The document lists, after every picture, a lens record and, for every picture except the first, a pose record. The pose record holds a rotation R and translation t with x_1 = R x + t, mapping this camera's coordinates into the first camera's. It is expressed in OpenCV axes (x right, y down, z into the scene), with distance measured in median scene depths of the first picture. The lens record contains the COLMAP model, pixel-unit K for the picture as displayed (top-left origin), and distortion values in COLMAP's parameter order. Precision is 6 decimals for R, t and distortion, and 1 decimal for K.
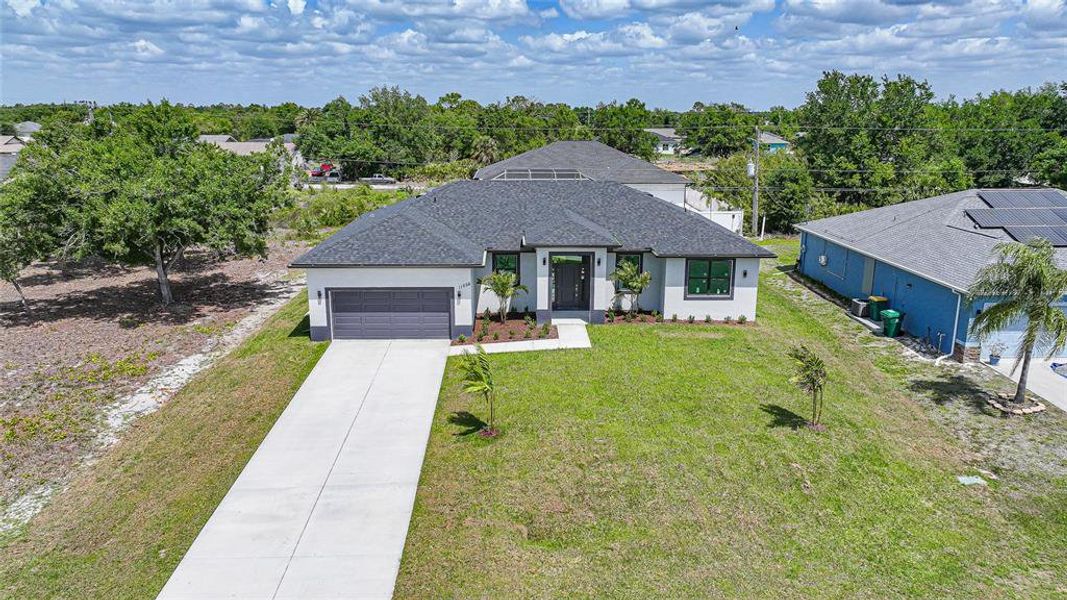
lens RADIAL K [[749.5, 0, 534.4], [0, 749.5, 297.0], [0, 0, 1]] dist [0.004554, 0.007991]
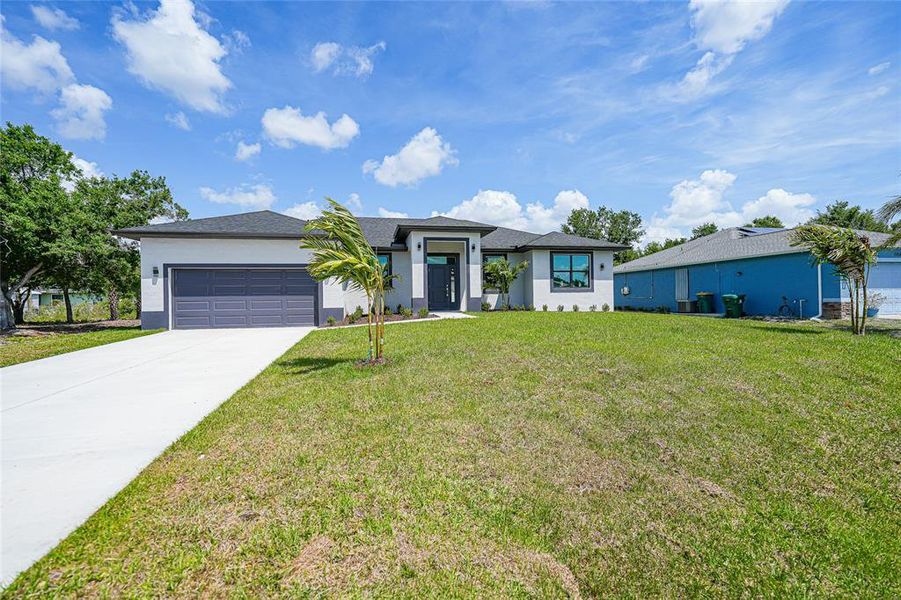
lens RADIAL K [[409.0, 0, 448.3], [0, 409.0, 301.3], [0, 0, 1]] dist [0.000528, 0.001401]
pose [[0.985990, -0.019104, 0.165705, -0.040121], [0.057940, 0.970789, -0.232833, 0.152152], [-0.156417, 0.239172, 0.958296, 0.511767]]
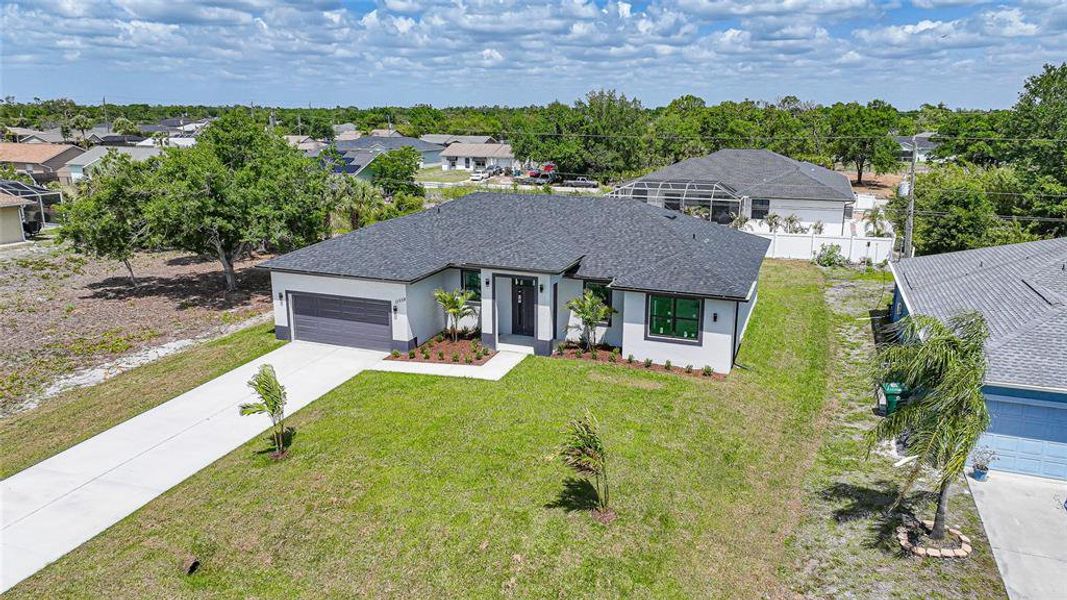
lens RADIAL K [[749.5, 0, 534.4], [0, 749.5, 297.0], [0, 0, 1]] dist [0.004554, 0.007991]
pose [[0.920405, 0.091580, -0.380090, 0.439420], [-0.091777, 0.995623, 0.017645, -0.052983], [0.380042, 0.018643, 0.924781, 0.154702]]
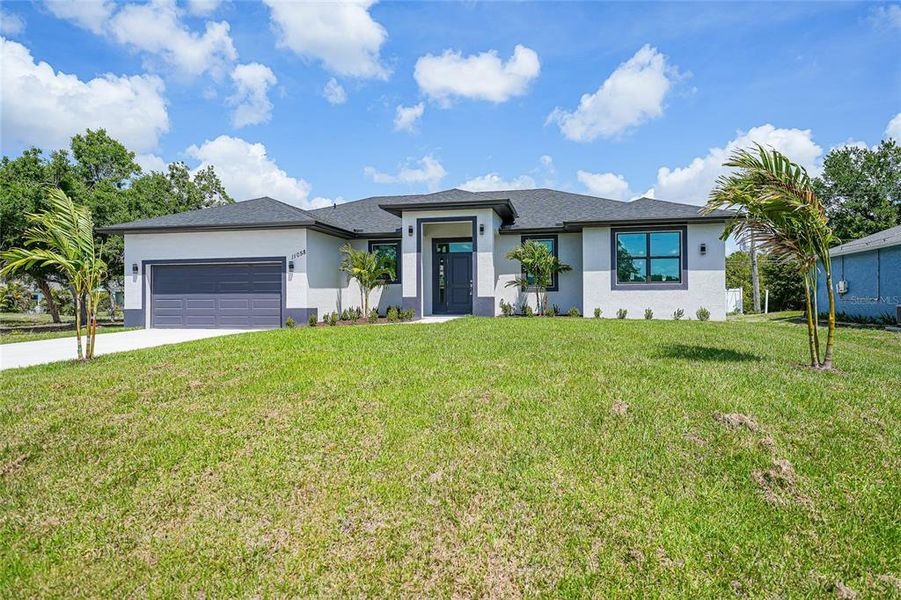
lens RADIAL K [[584.2, 0, 450.5], [0, 584.2, 300.0], [0, 0, 1]] dist [0.020736, -0.000403]
pose [[0.966595, -0.012137, -0.256020, 0.208220], [-0.053353, 0.967470, -0.247295, 0.168379], [0.250694, 0.252693, 0.934505, 0.486920]]
